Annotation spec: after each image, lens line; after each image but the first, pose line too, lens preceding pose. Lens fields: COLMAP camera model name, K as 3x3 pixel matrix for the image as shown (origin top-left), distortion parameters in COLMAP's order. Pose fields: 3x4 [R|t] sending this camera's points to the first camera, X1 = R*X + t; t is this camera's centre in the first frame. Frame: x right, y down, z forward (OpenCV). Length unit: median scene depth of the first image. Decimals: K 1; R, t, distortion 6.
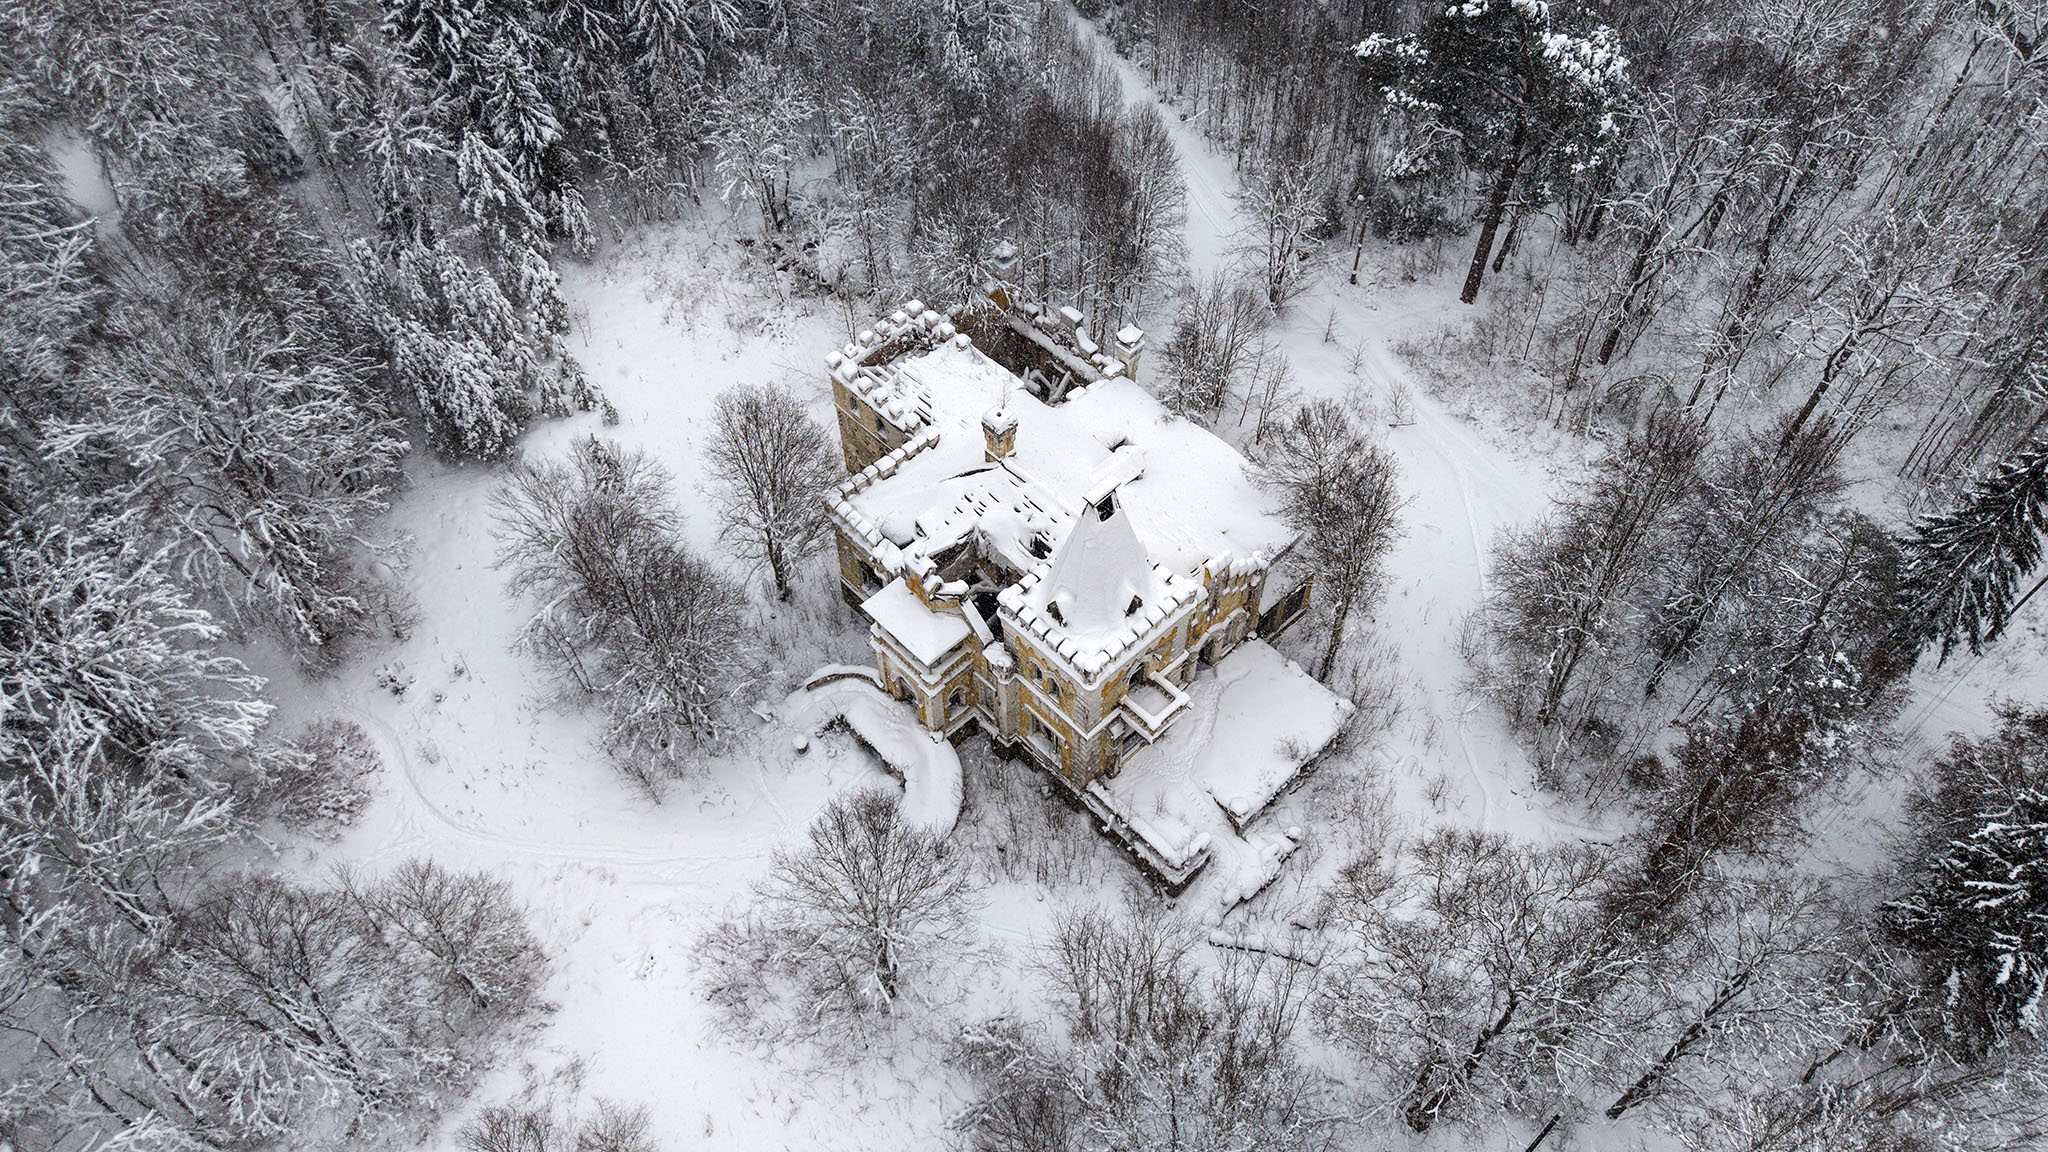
lens RADIAL K [[1402.6, 0, 1024.0], [0, 1402.6, 576.0], [0, 0, 1]] dist [0.056252, -0.058289]
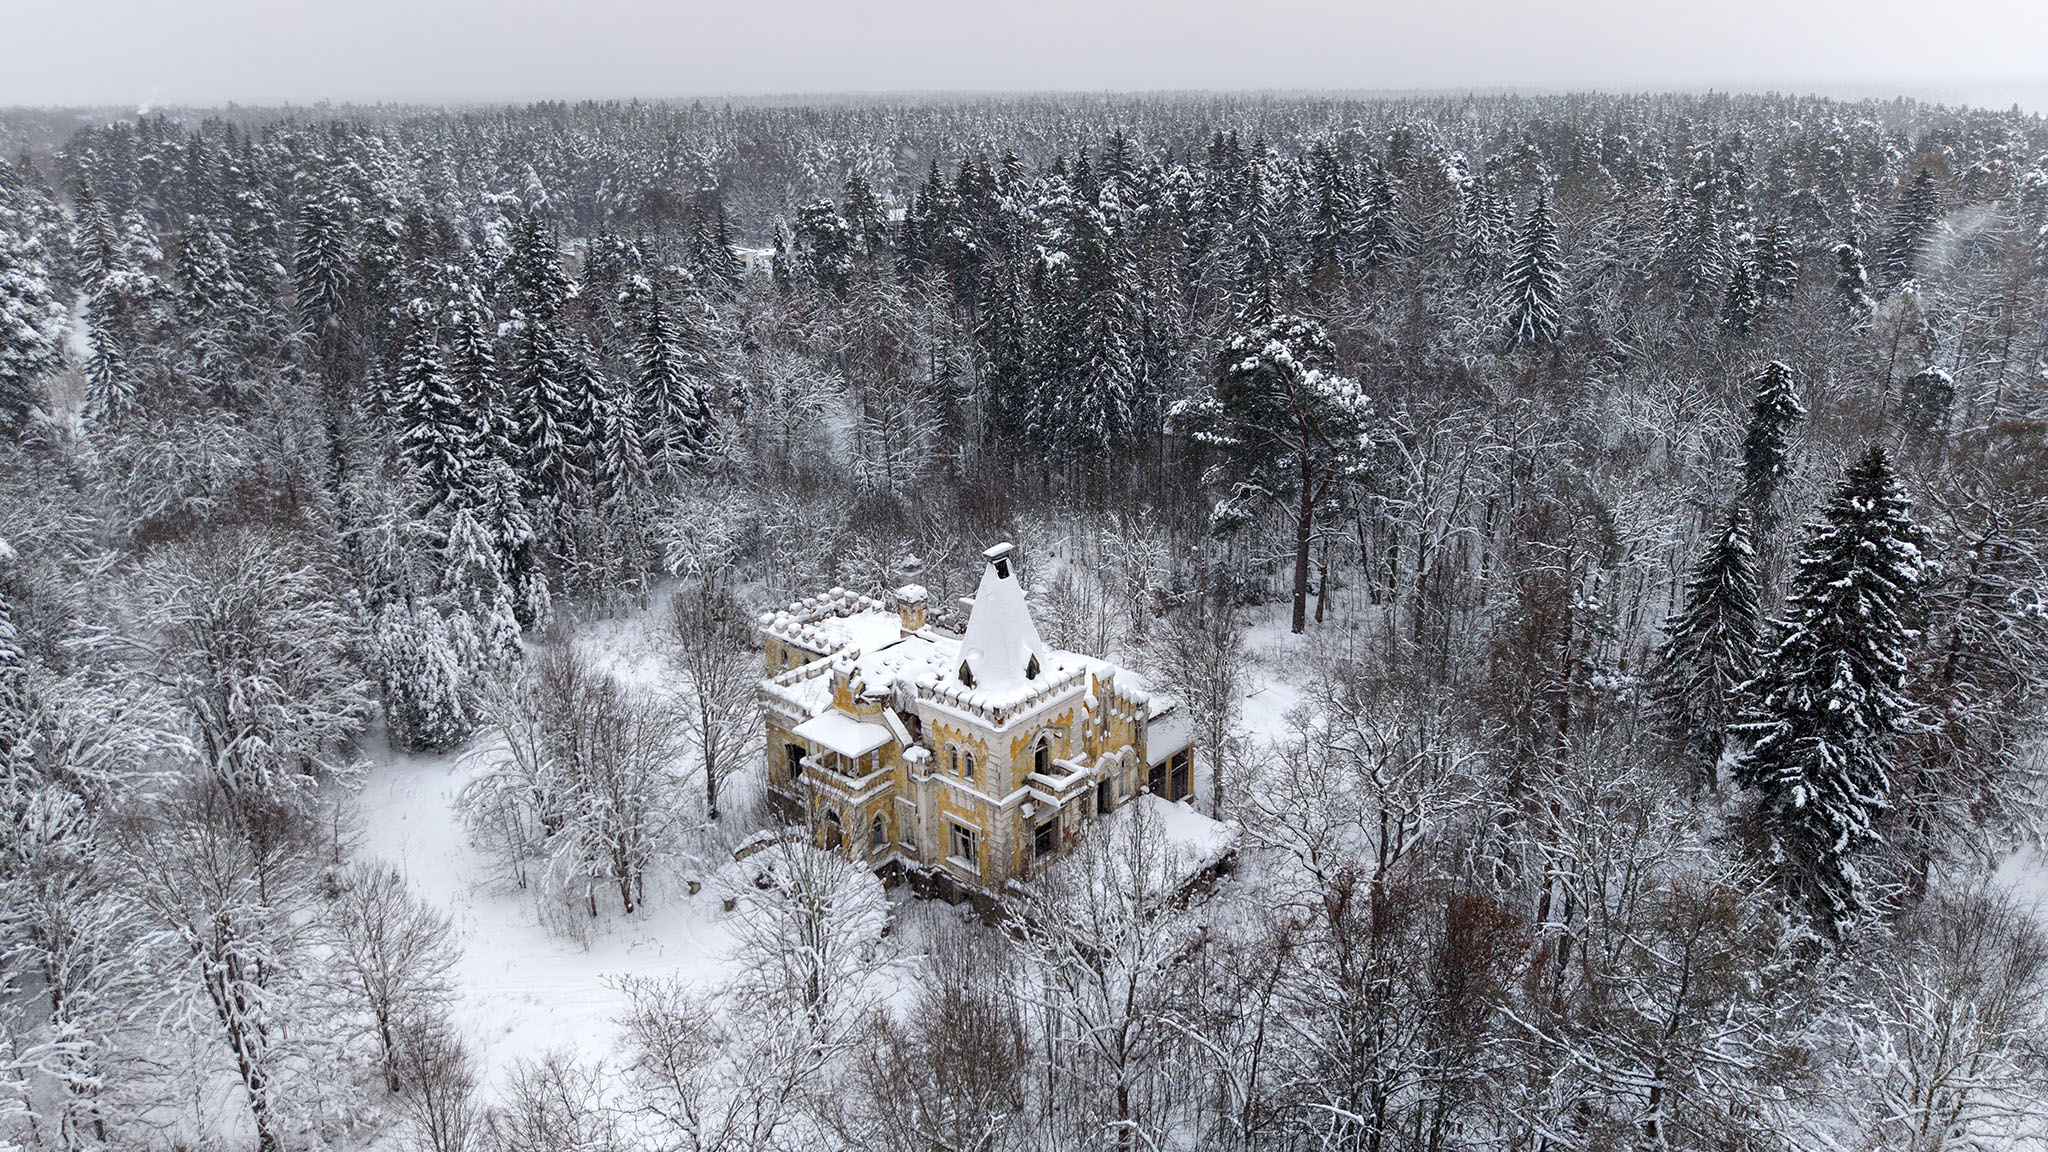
lens RADIAL K [[1402.6, 0, 1024.0], [0, 1402.6, 576.0], [0, 0, 1]] dist [0.056252, -0.058289]
pose [[0.995725, -0.033662, 0.086010, -0.021434], [0.073879, 0.849165, -0.522935, 0.449753], [-0.055434, 0.527054, 0.848022, -0.026845]]
